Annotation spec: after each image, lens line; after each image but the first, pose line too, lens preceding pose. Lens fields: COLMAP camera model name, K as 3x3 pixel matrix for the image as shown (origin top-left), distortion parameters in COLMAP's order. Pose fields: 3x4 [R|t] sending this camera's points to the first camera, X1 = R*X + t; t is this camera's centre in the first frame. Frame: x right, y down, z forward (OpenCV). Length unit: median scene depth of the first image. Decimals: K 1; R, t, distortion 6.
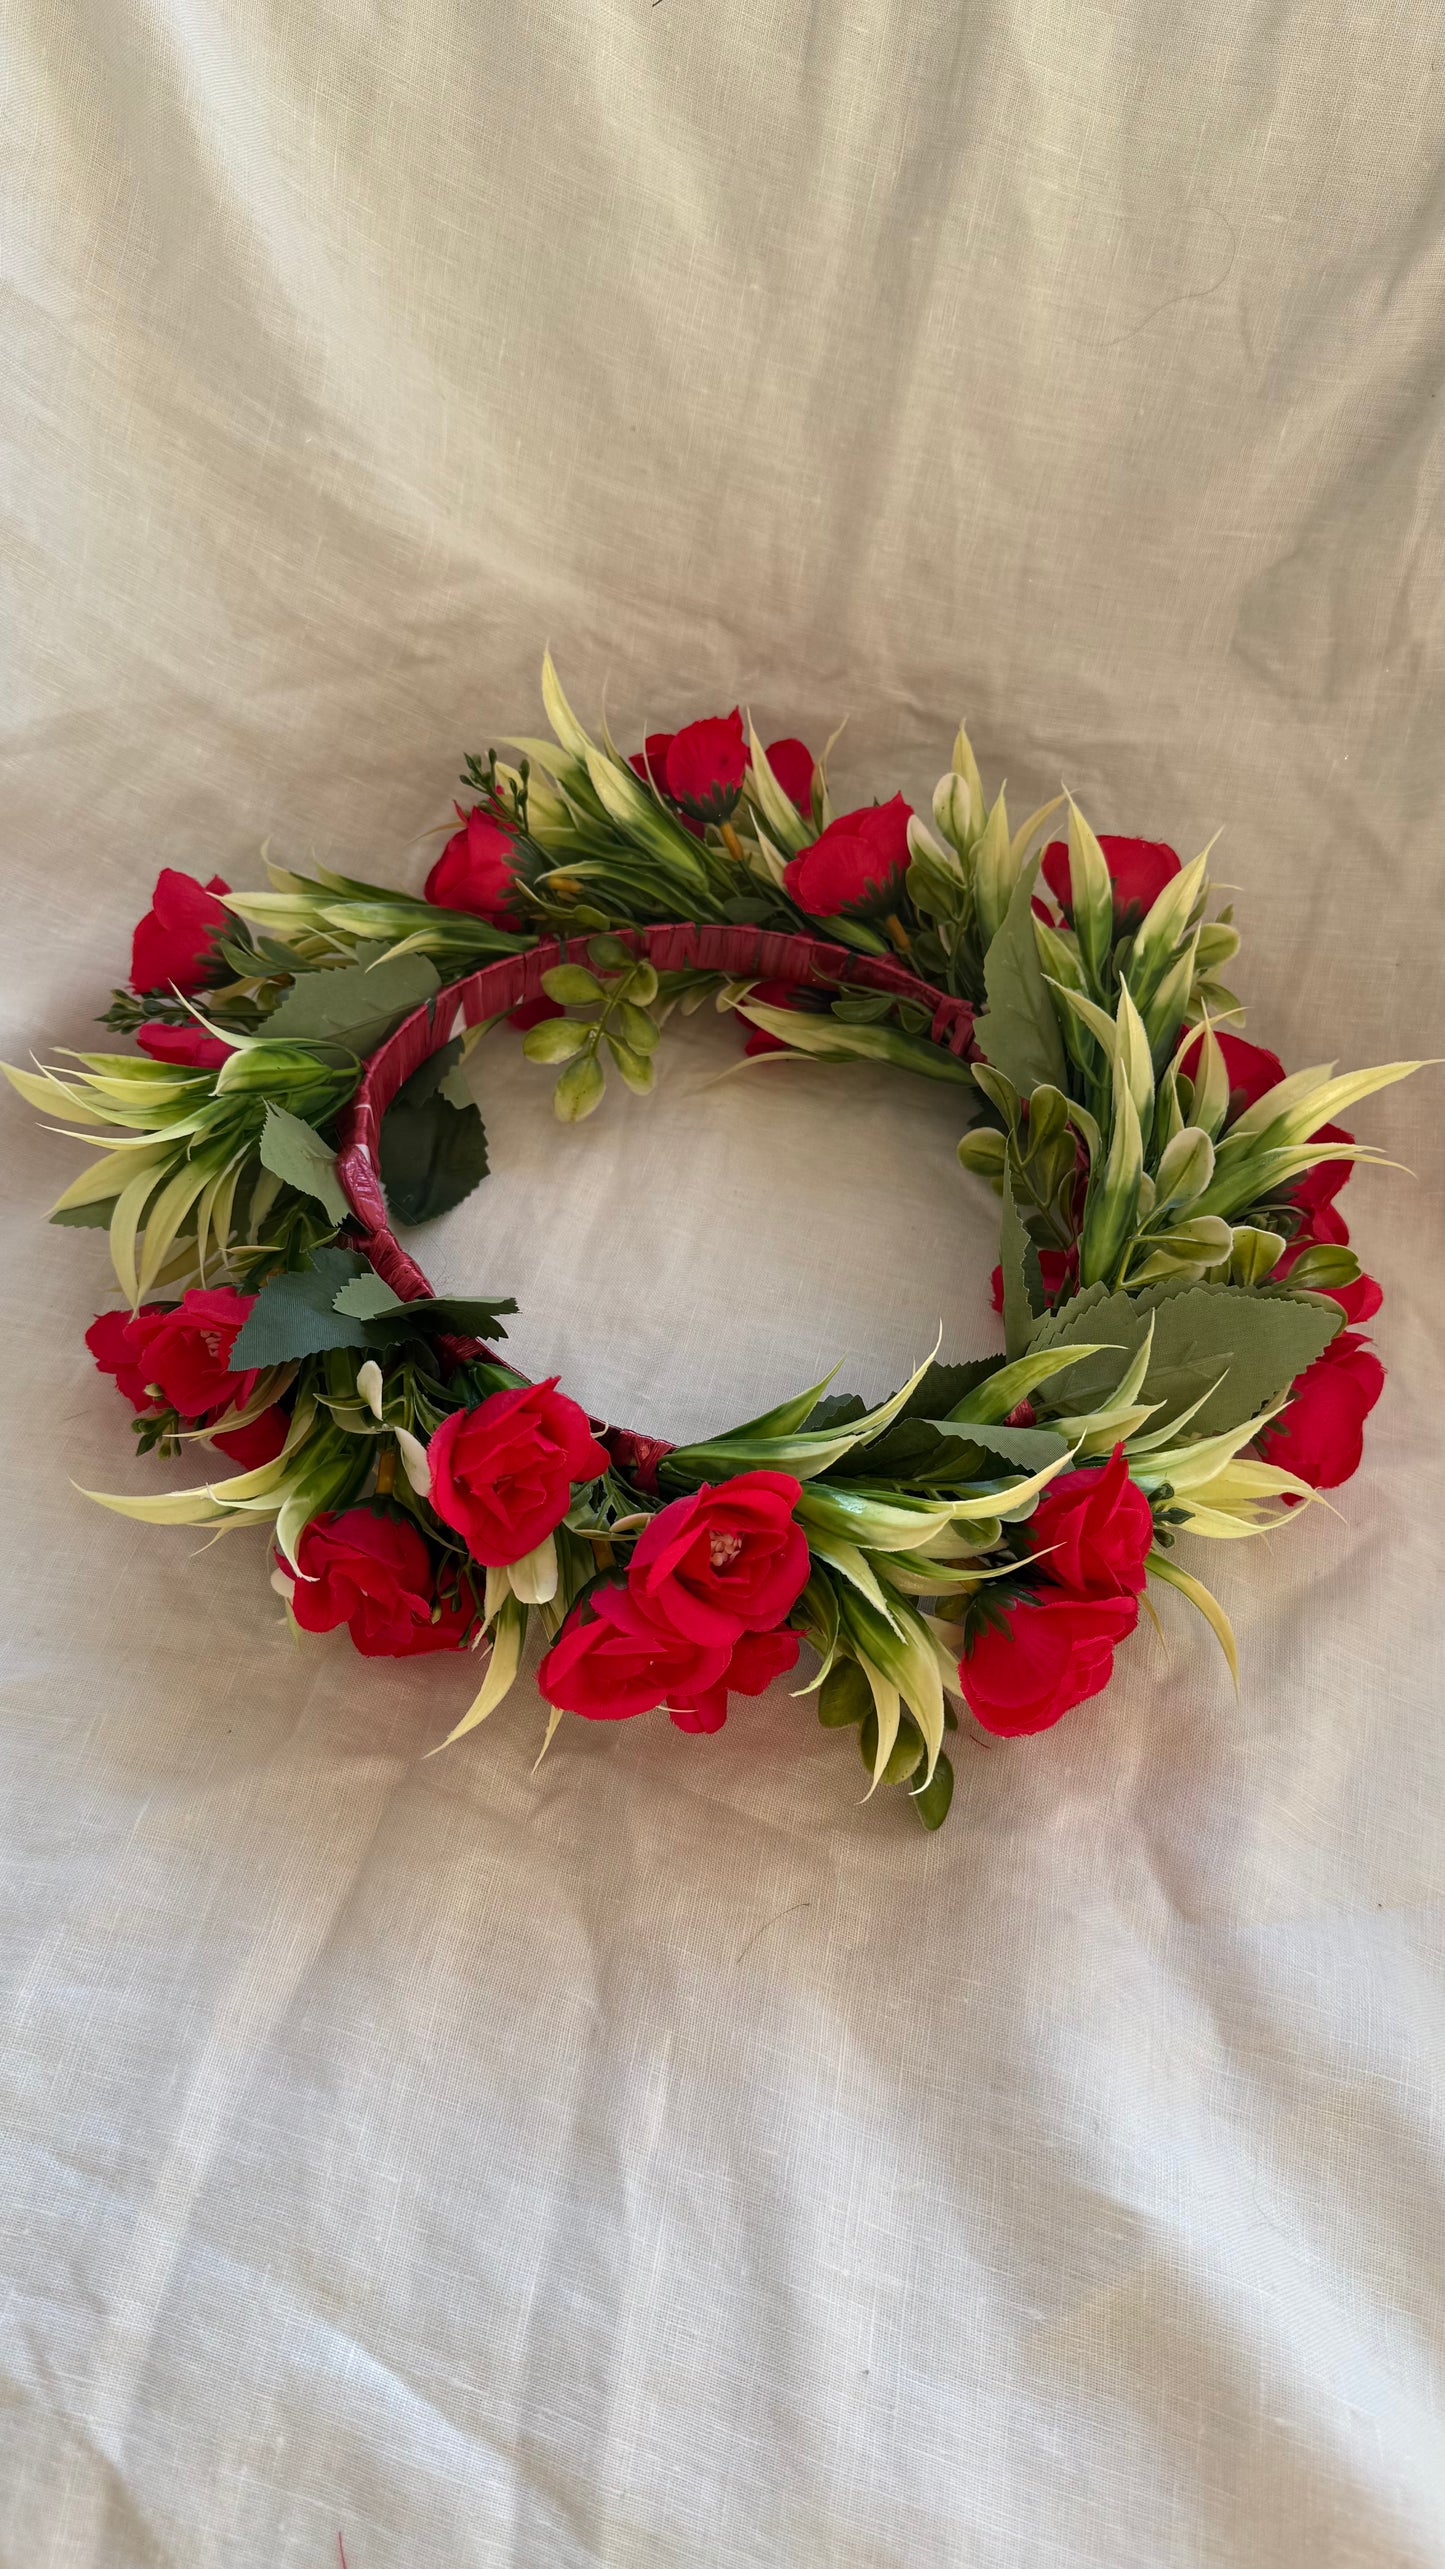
lens RADIAL K [[1780.7, 0, 649.2], [0, 1780.7, 1322.6], [0, 0, 1]] dist [-0.070252, 0.005330]
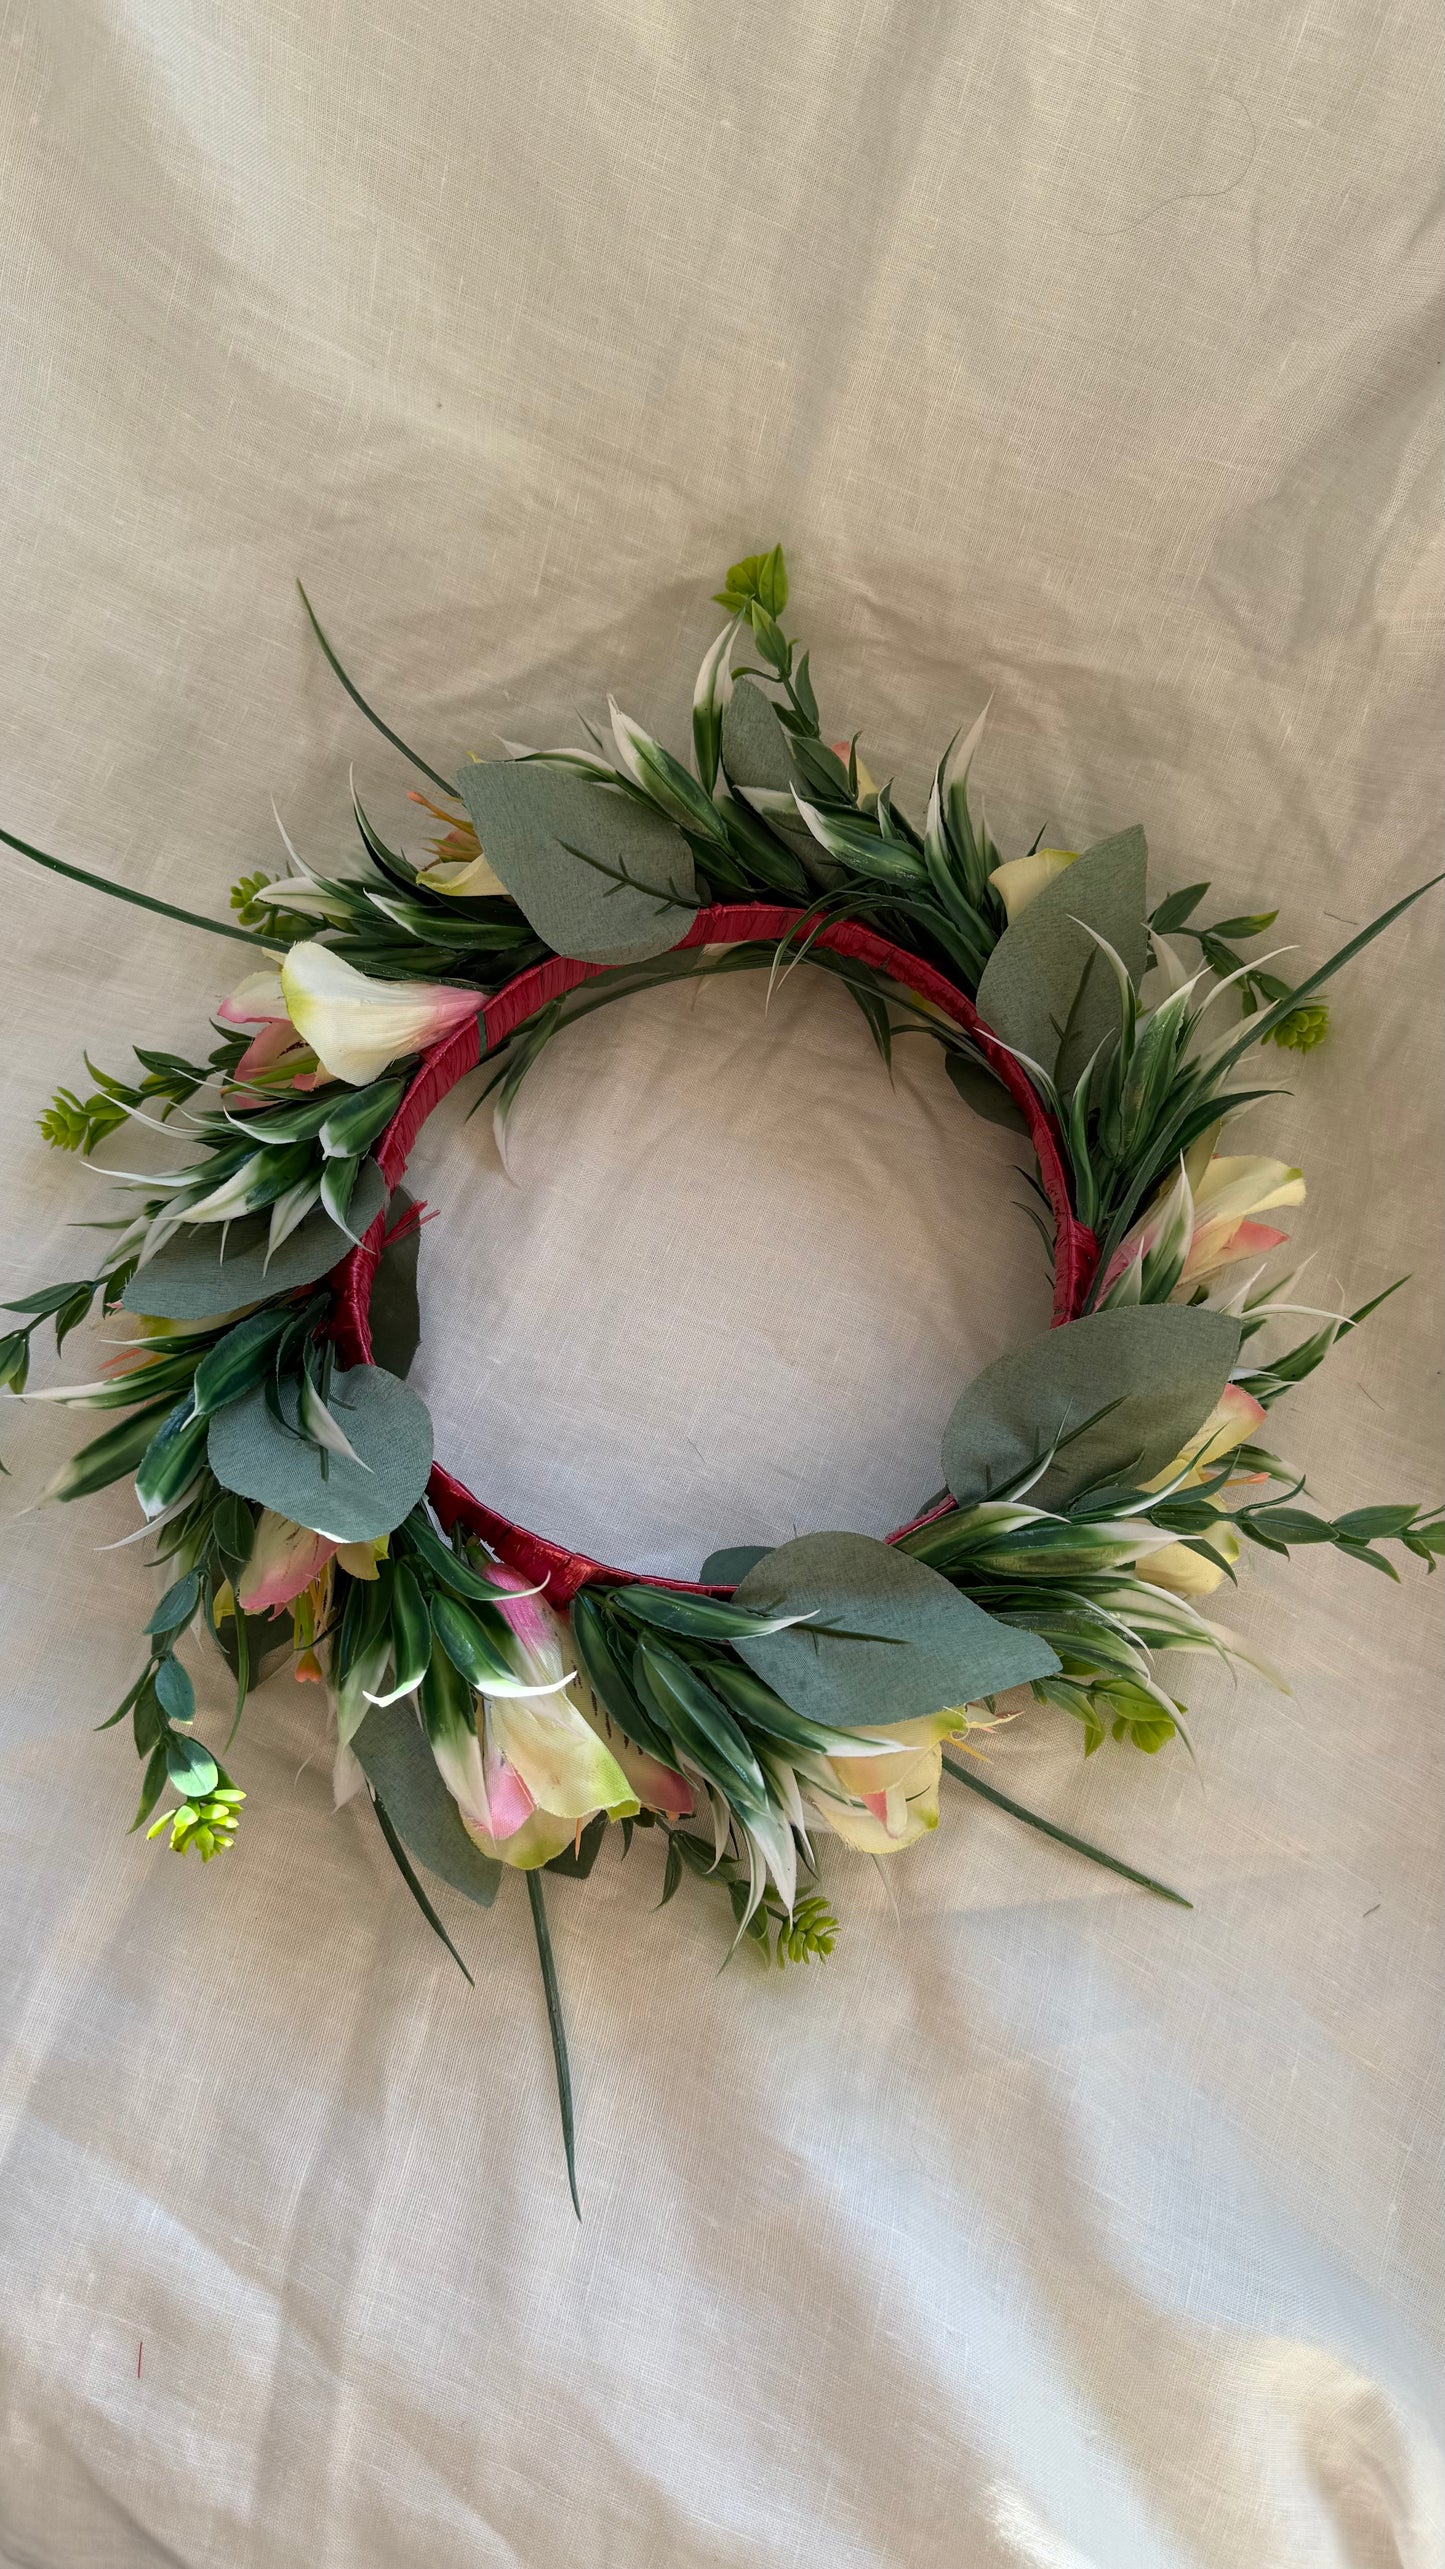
lens RADIAL K [[1780.7, 0, 721.5], [0, 1780.7, 1288.8], [0, 0, 1]] dist [-0.070252, 0.005330]
pose [[0.996291, 0.085737, 0.007338, 0.104673], [-0.084786, 0.963523, 0.253840, -0.244428], [0.014693, -0.253520, 0.967218, -0.013464]]
